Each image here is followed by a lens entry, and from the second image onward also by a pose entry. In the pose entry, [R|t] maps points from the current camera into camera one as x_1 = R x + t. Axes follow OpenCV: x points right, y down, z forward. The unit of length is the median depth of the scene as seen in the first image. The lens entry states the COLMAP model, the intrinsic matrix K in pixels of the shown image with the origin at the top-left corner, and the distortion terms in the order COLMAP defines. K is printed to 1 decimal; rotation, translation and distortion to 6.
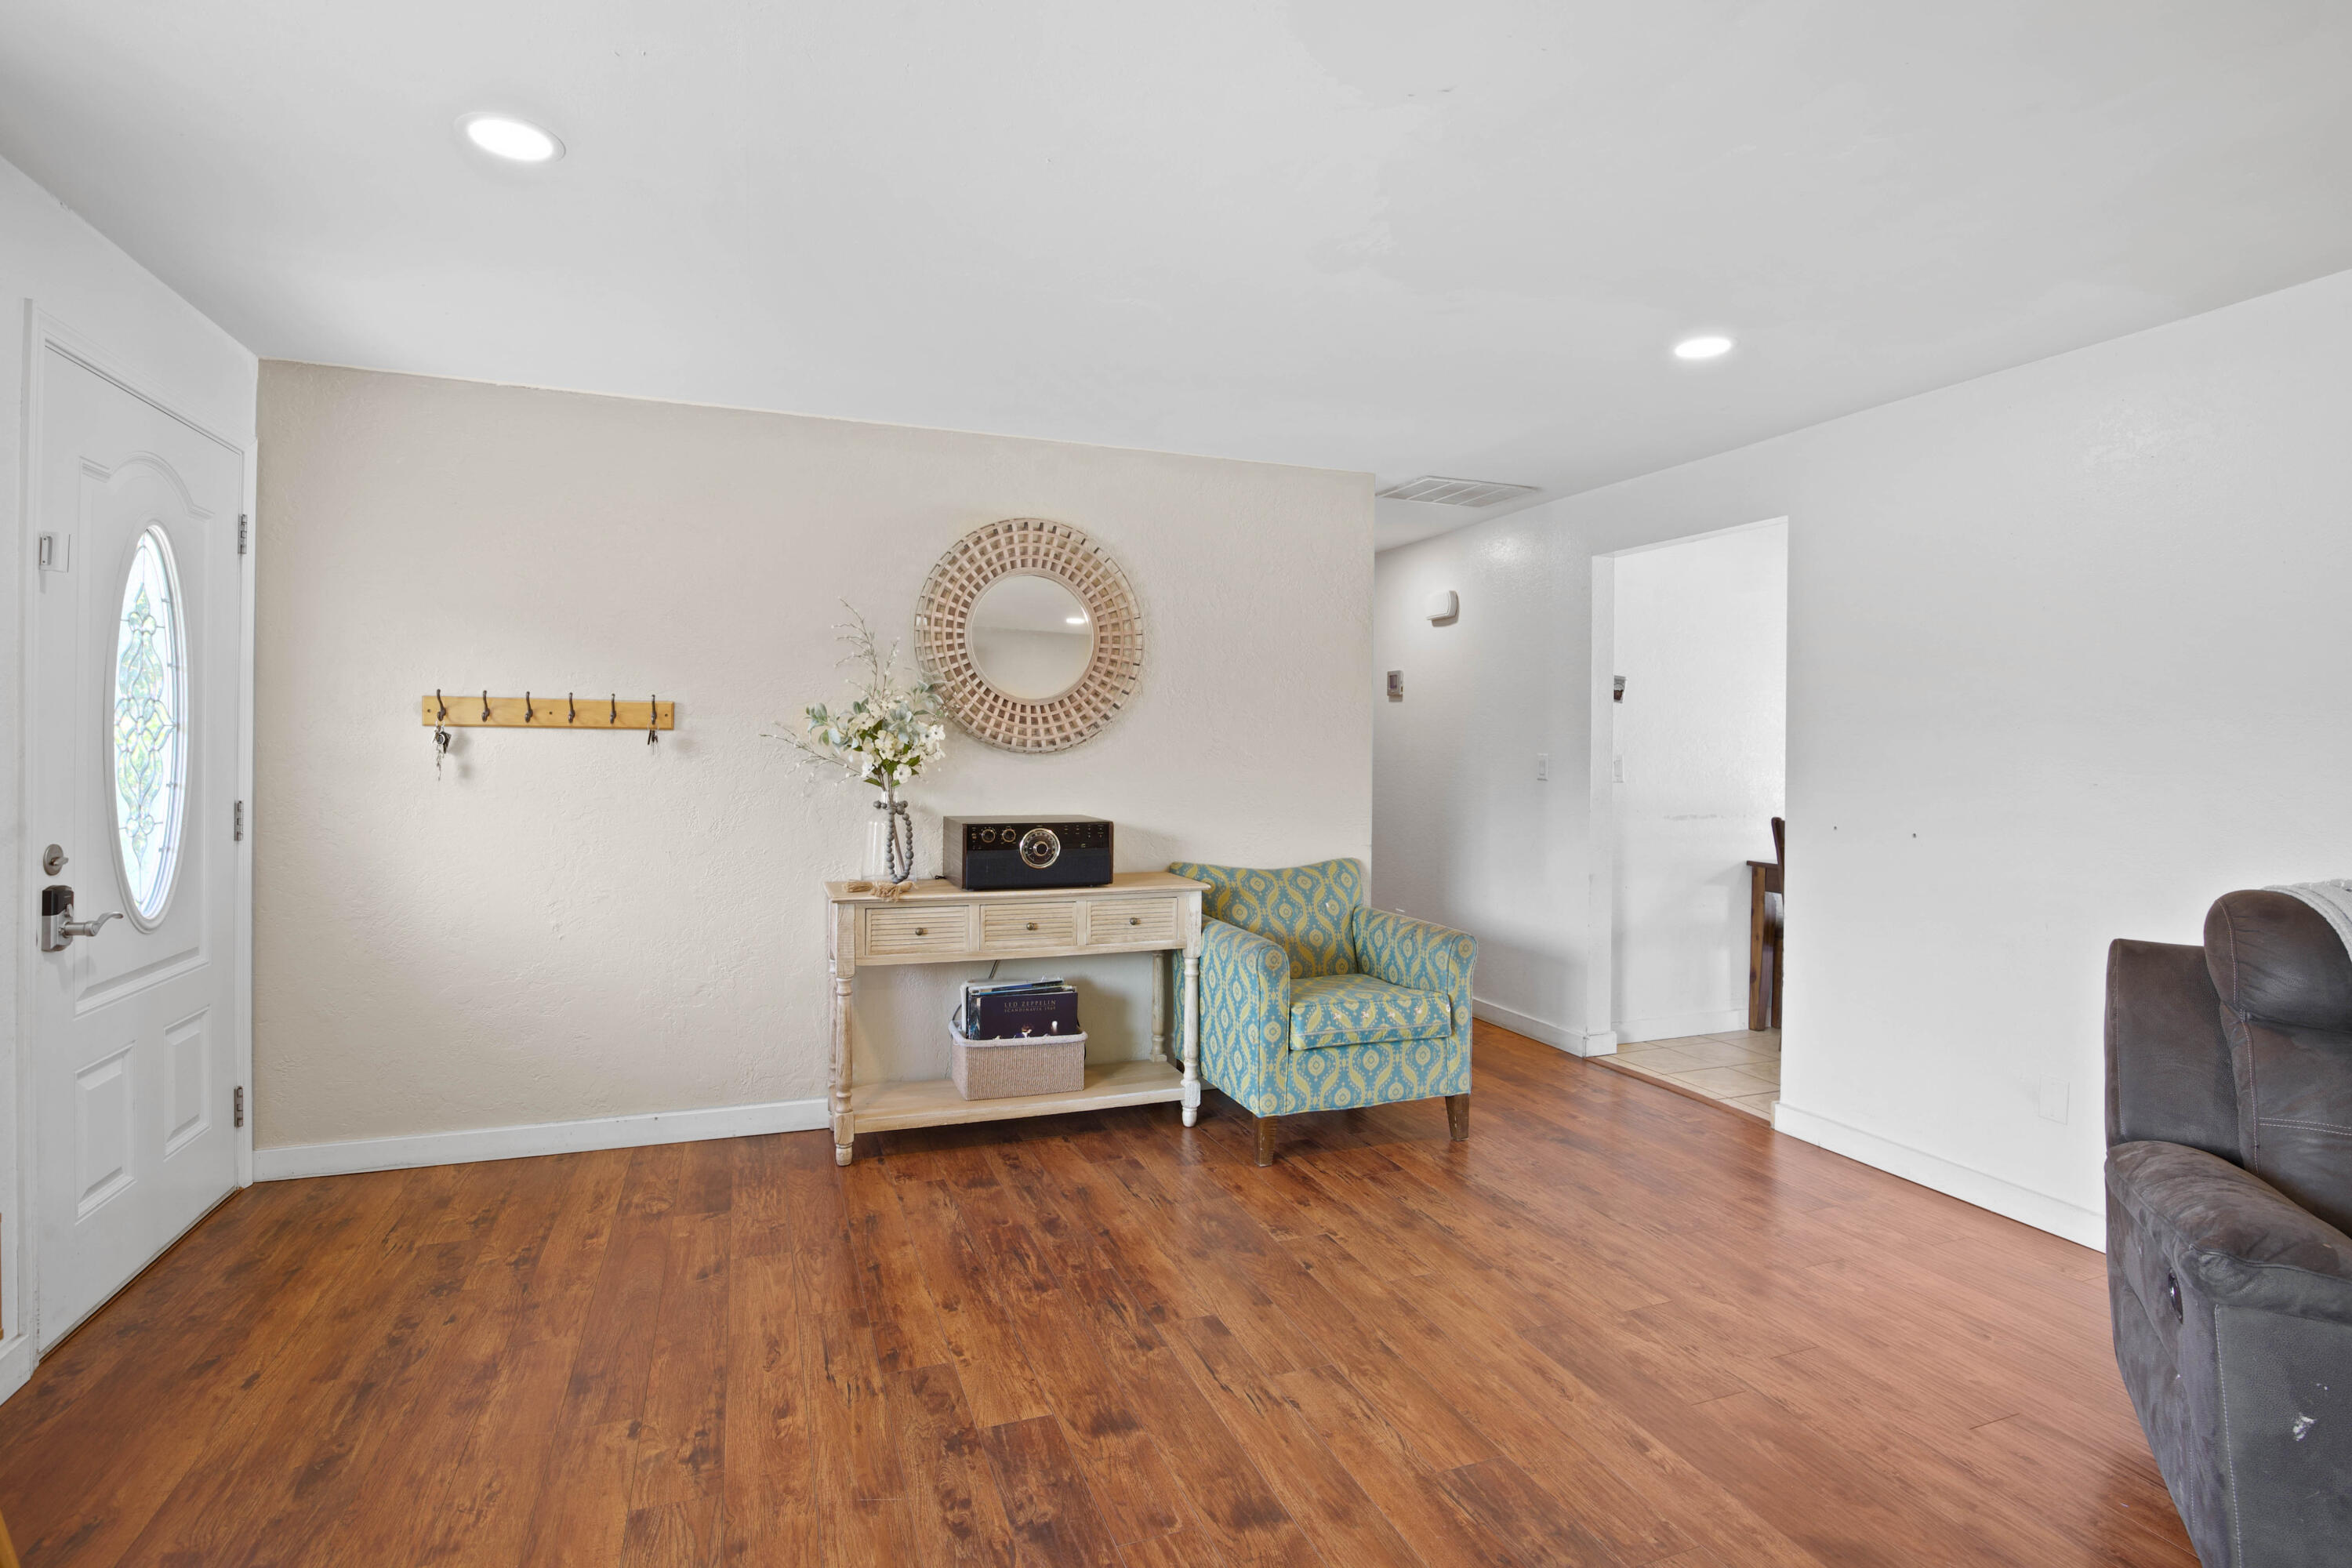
lens RADIAL K [[1113.0, 0, 1155.0], [0, 1113.0, 740.2], [0, 0, 1]] dist [-0.027239, 0.001658]
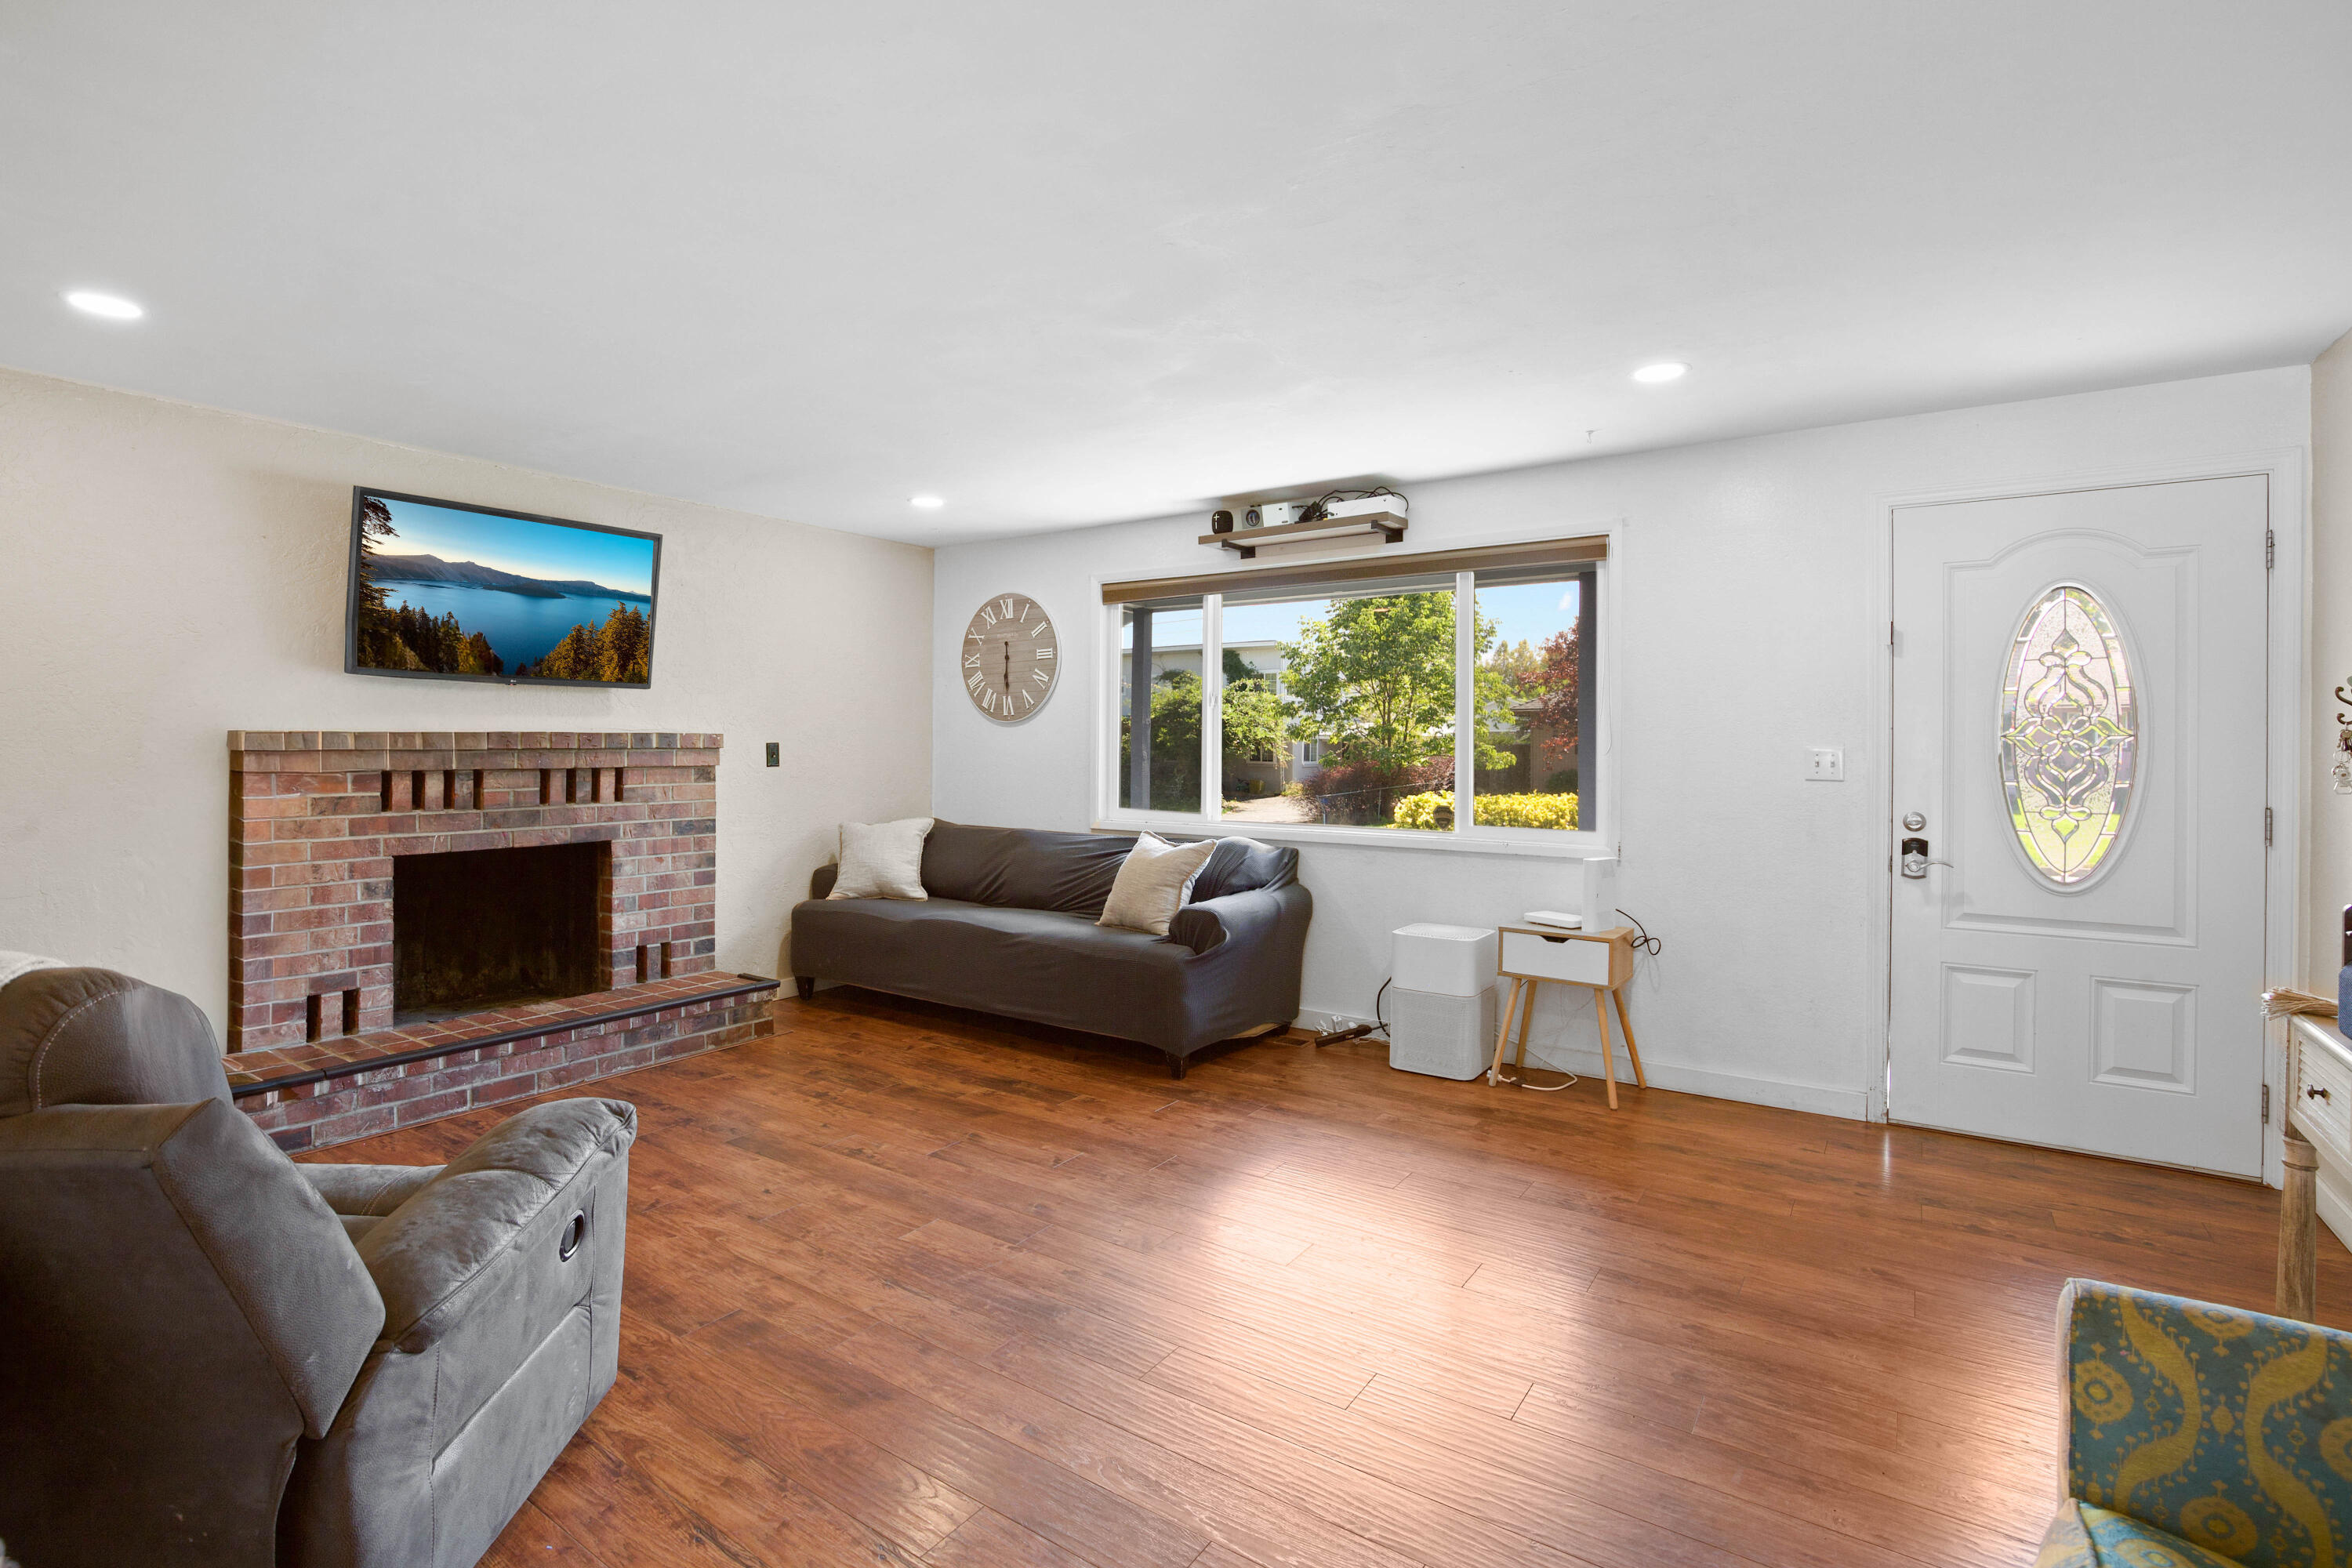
lens RADIAL K [[1113.0, 0, 1155.0], [0, 1113.0, 740.2], [0, 0, 1]] dist [-0.027239, 0.001658]
pose [[-0.822499, -0.013151, -0.568615, 0.841010], [-0.008650, 0.999906, -0.010613, 0.015604], [0.568701, -0.003811, -0.822535, 1.705567]]
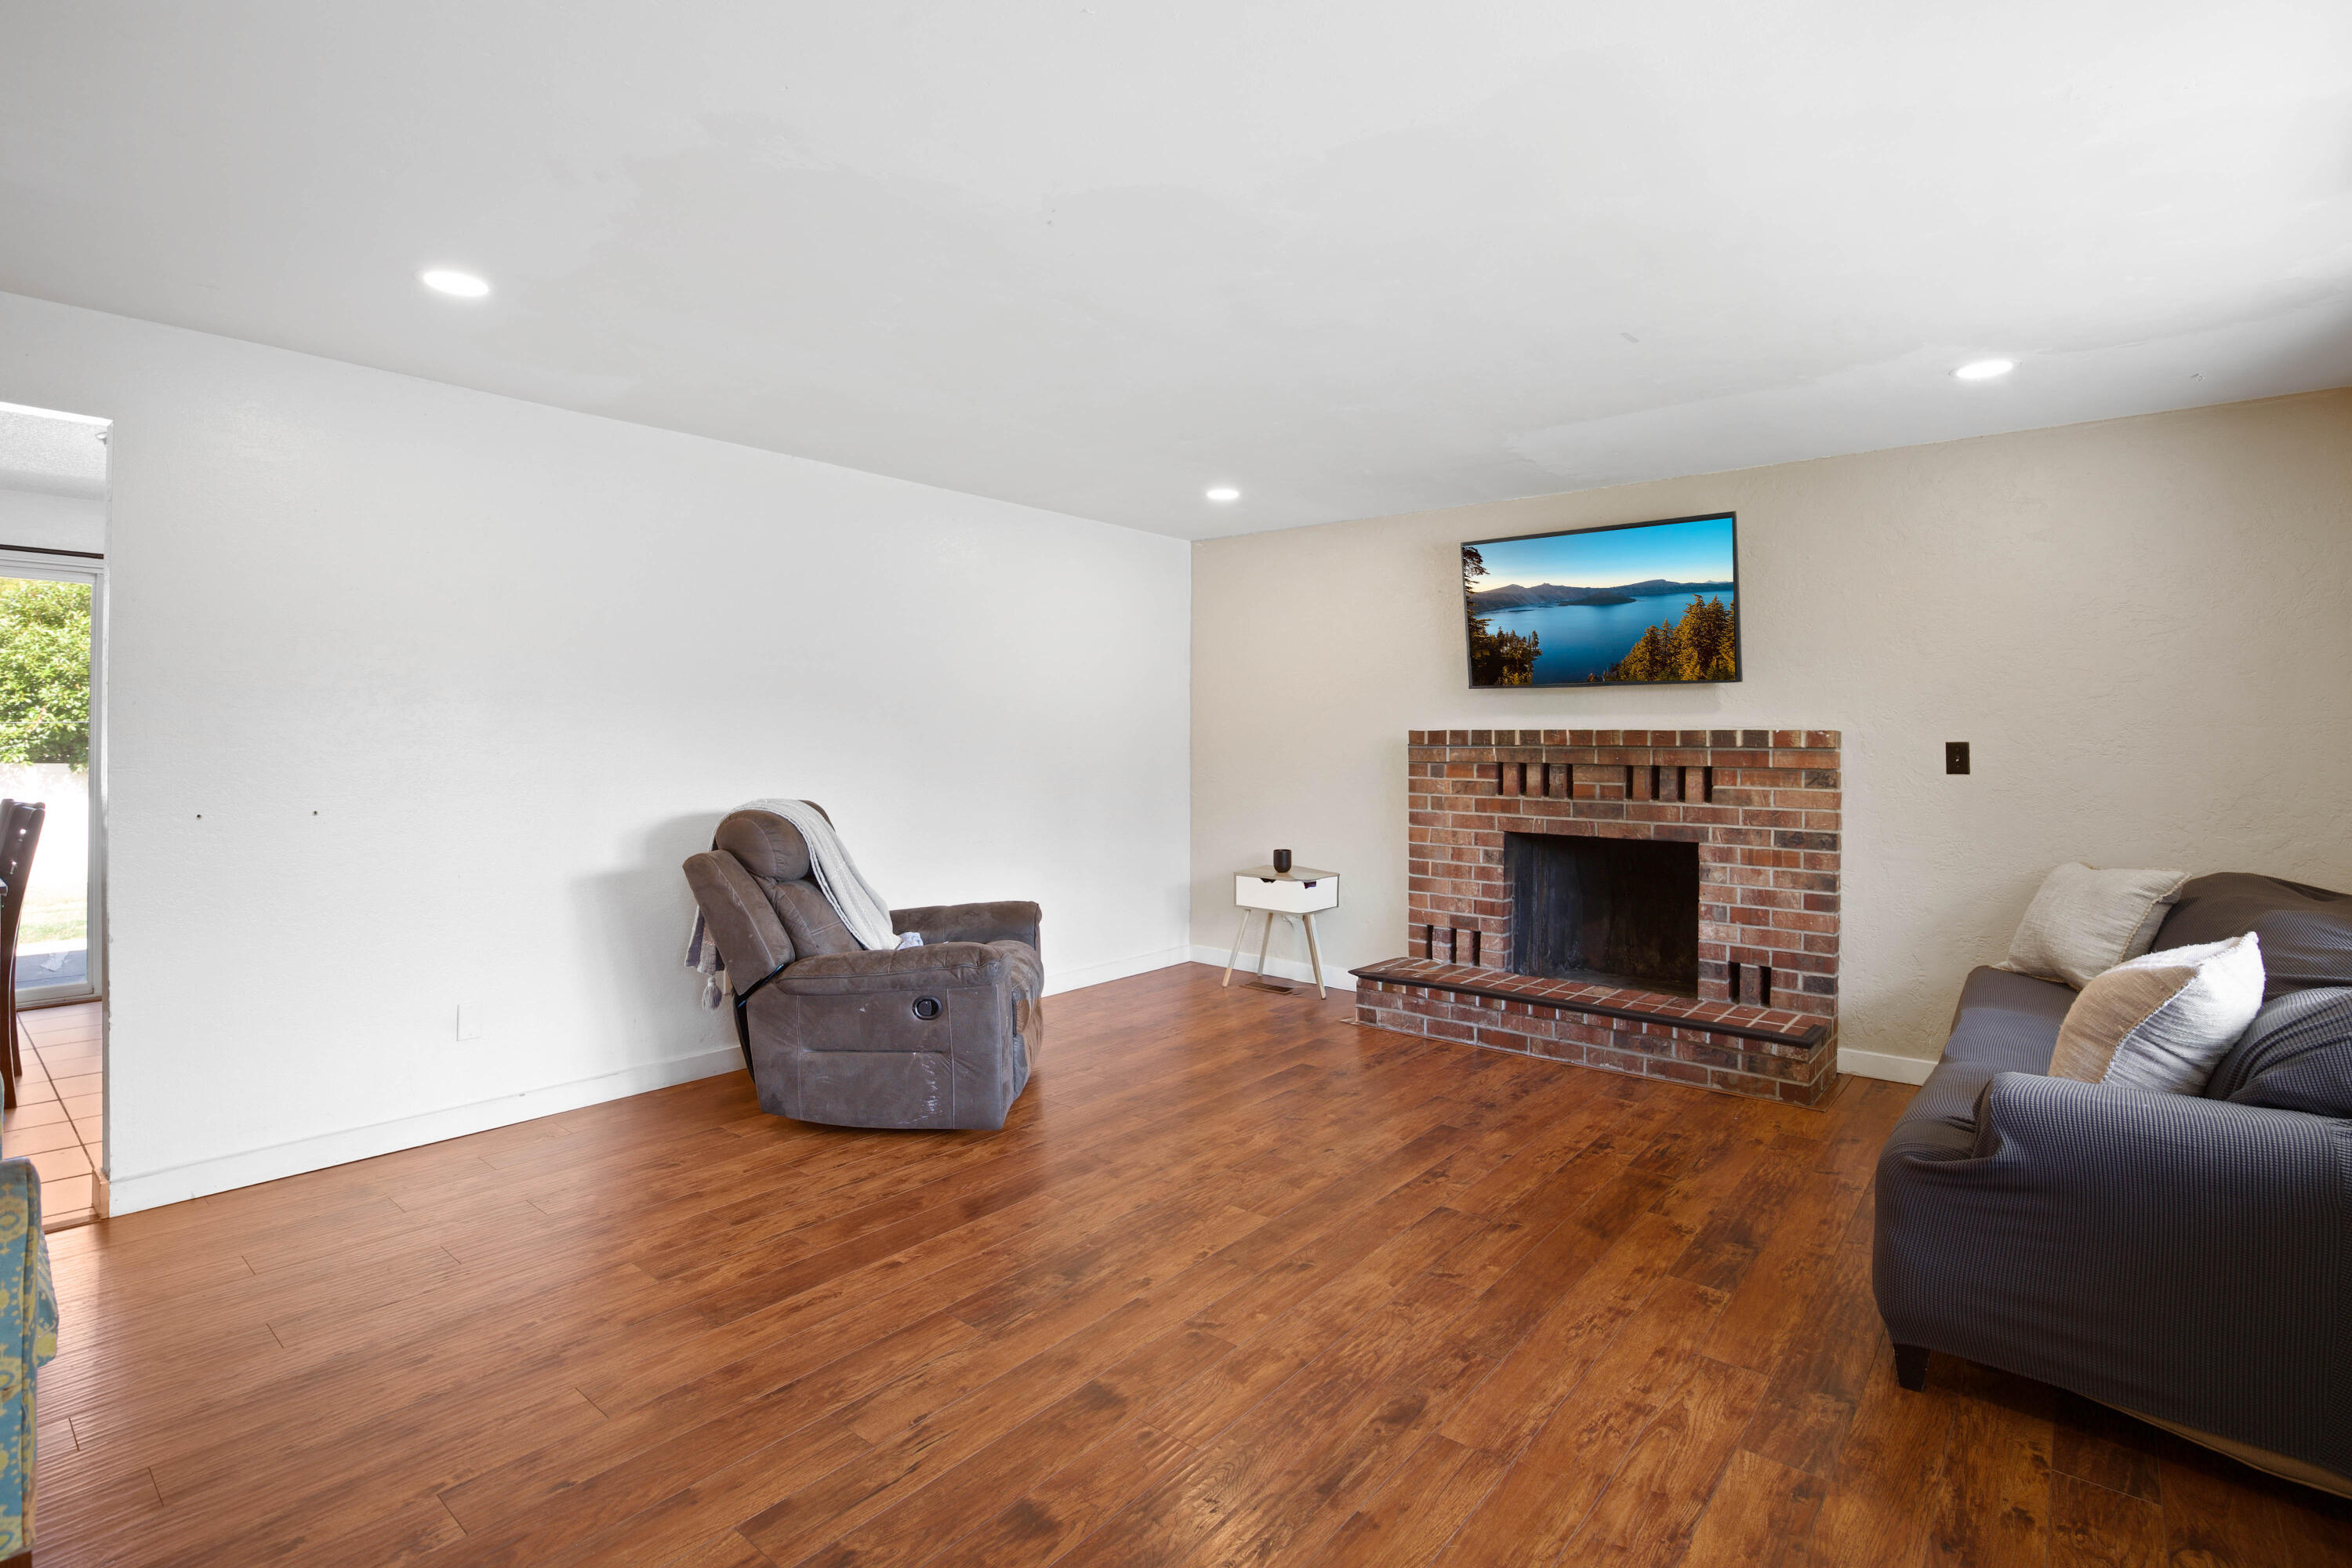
lens RADIAL K [[1113.0, 0, 1155.0], [0, 1113.0, 740.2], [0, 0, 1]] dist [-0.027239, 0.001658]
pose [[-0.488599, -0.014338, 0.872391, -0.759044], [-0.013717, 0.999868, 0.008750, 0.002904], [-0.872401, -0.007691, -0.488731, 1.232296]]
